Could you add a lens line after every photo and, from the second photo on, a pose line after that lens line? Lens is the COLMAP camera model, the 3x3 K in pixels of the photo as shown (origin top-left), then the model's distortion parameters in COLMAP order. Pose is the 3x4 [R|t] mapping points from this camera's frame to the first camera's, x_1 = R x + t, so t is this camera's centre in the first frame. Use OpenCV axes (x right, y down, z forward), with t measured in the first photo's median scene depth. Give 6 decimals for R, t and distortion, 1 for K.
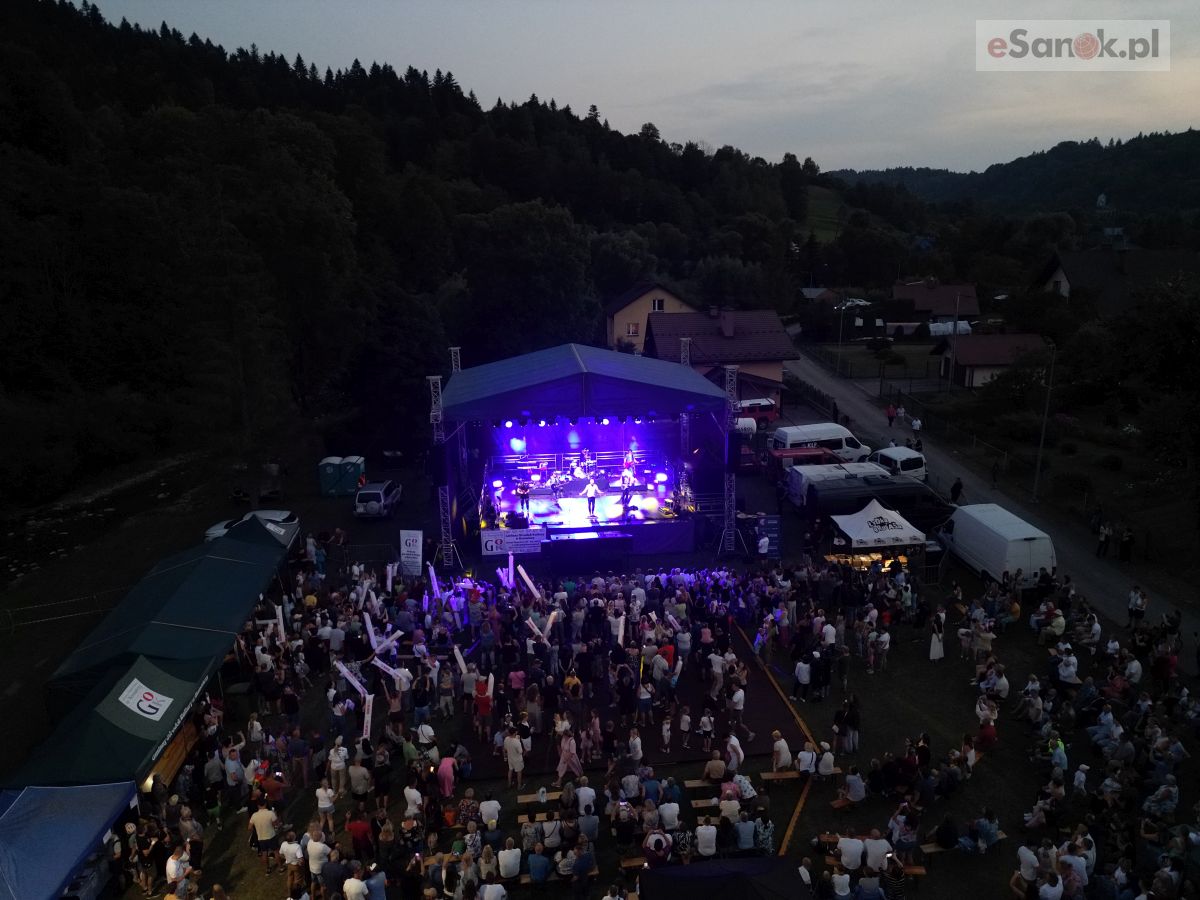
lens RADIAL K [[839.8, 0, 600.0], [0, 839.8, 450.0], [0, 0, 1]] dist [0.065048, -0.058110]
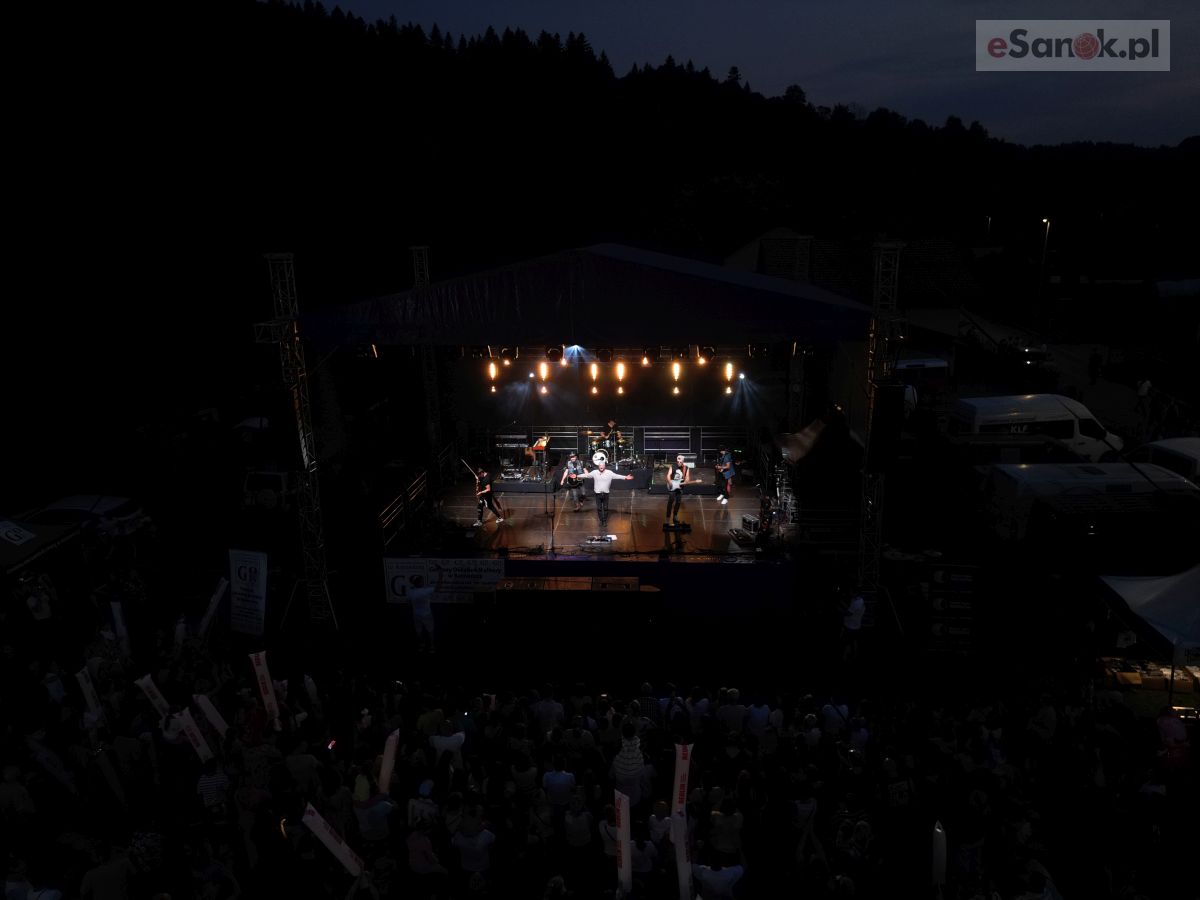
lens RADIAL K [[839.8, 0, 600.0], [0, 839.8, 450.0], [0, 0, 1]] dist [0.065048, -0.058110]
pose [[0.987386, 0.044029, -0.152088, 0.010225], [-0.041396, 0.998934, 0.020439, 0.001607], [0.152825, -0.013886, 0.988156, 0.069744]]
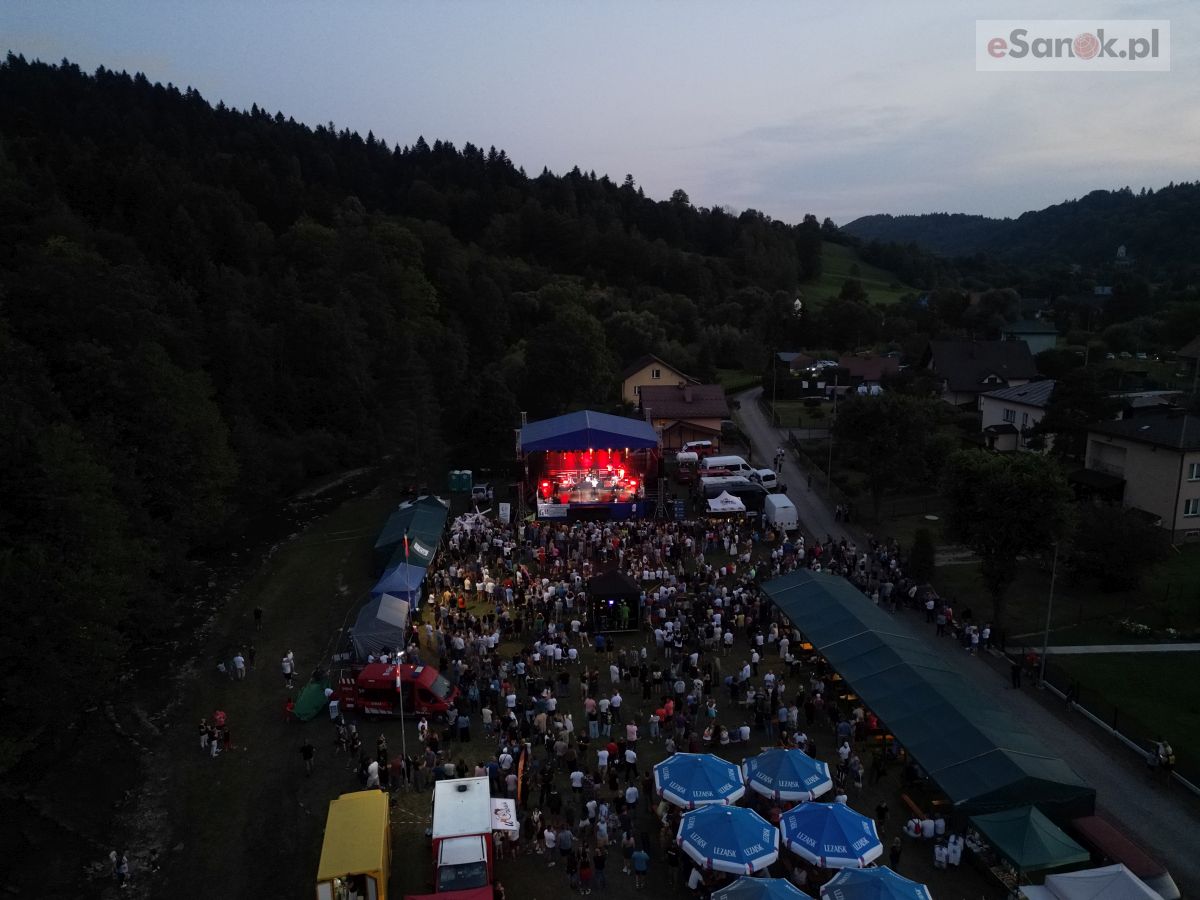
lens RADIAL K [[840.5, 0, 601.6], [0, 840.5, 454.3], [0, 0, 1]] dist [0.077591, -0.081132]
pose [[0.998930, 0.013249, -0.044309, 0.014405], [-0.014935, 0.999168, -0.037949, 0.006890], [0.043769, 0.038570, 0.998297, -0.146295]]
